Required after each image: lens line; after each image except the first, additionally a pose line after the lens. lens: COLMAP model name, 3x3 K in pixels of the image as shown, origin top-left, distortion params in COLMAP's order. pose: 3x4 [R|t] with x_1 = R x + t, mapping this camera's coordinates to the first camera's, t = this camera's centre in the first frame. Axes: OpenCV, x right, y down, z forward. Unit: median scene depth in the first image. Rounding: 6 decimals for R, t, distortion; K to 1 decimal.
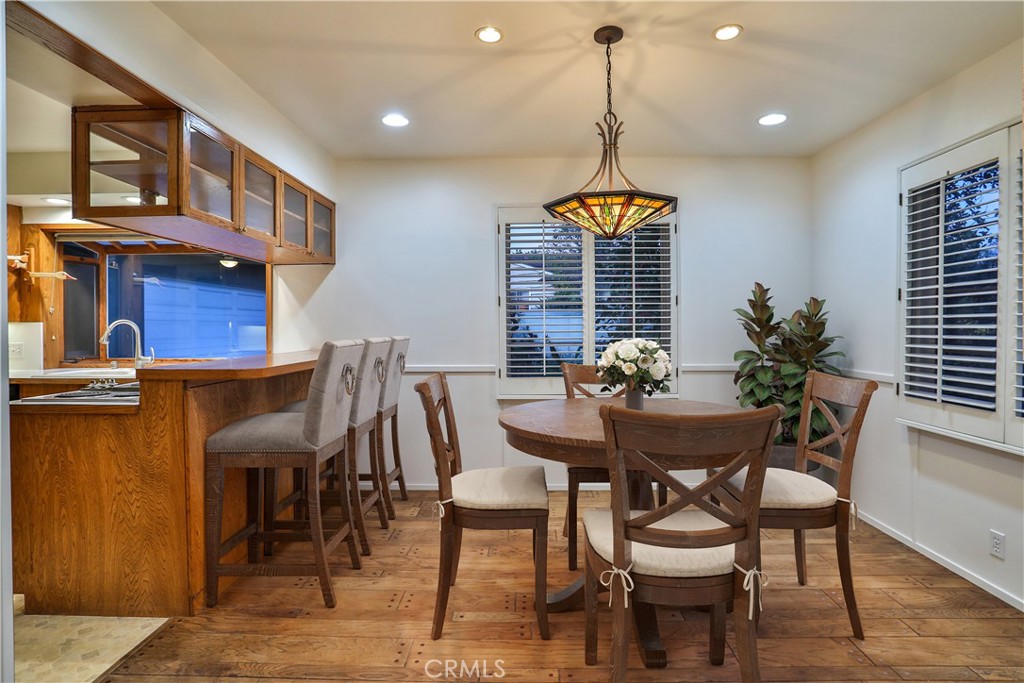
lens RADIAL K [[531.5, 0, 520.8], [0, 531.5, 331.7], [0, 0, 1]] dist [-0.035234, 0.001520]
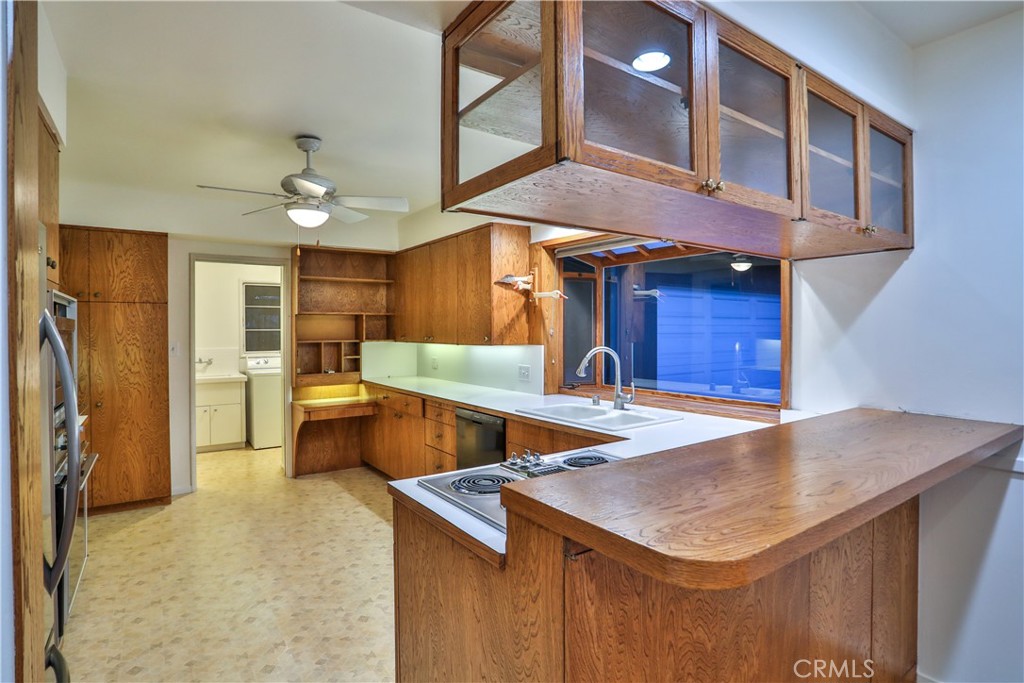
lens RADIAL K [[531.5, 0, 520.8], [0, 531.5, 331.7], [0, 0, 1]] dist [-0.035234, 0.001520]
pose [[0.595427, 0.003676, -0.803401, -0.169220], [-0.005550, 0.999984, 0.000463, -0.042822], [0.803390, 0.004183, 0.595438, 0.386609]]
